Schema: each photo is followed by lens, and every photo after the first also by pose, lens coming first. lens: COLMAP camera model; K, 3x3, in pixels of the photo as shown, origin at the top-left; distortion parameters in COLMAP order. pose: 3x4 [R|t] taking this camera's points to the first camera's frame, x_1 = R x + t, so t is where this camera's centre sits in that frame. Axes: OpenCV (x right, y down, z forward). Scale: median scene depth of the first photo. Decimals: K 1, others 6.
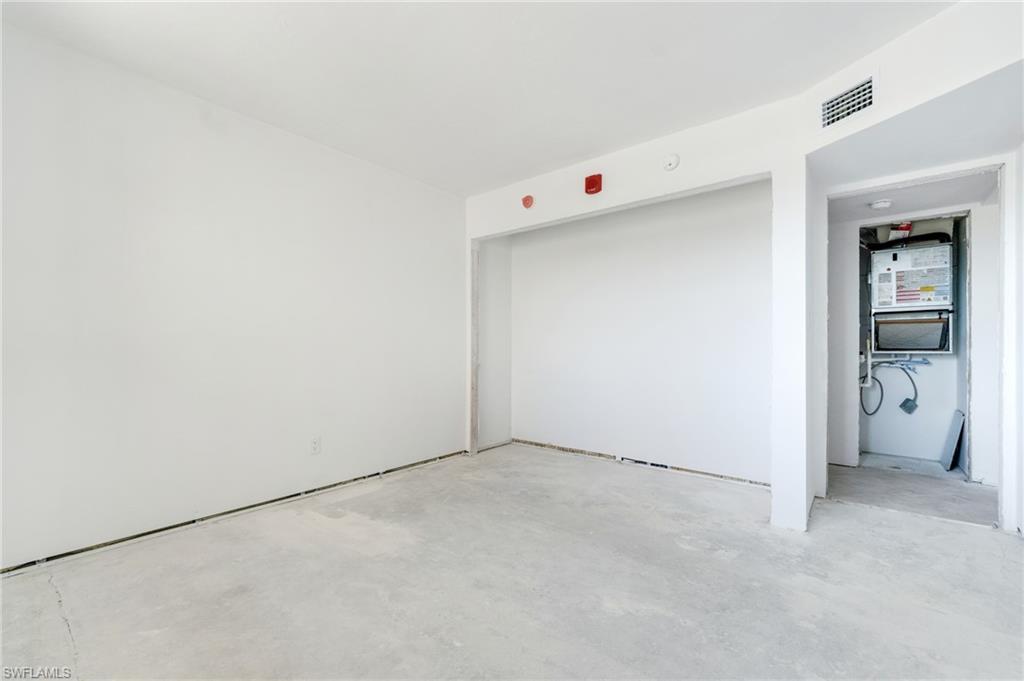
lens RADIAL K [[431.5, 0, 509.0], [0, 431.5, 349.6], [0, 0, 1]] dist [-0.002428, 0.000046]
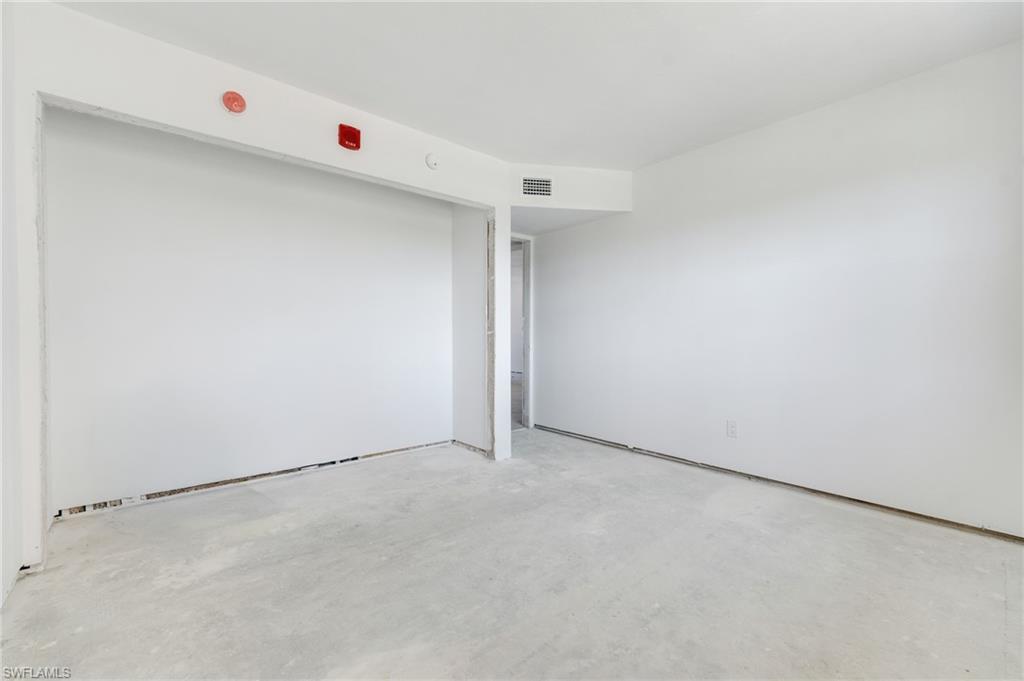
lens RADIAL K [[431.5, 0, 509.0], [0, 431.5, 349.6], [0, 0, 1]] dist [-0.002428, 0.000046]
pose [[0.156641, -0.033018, 0.987104, -0.814506], [0.001559, 0.999448, 0.033183, -0.005291], [-0.987654, -0.003659, 0.156606, 0.786971]]
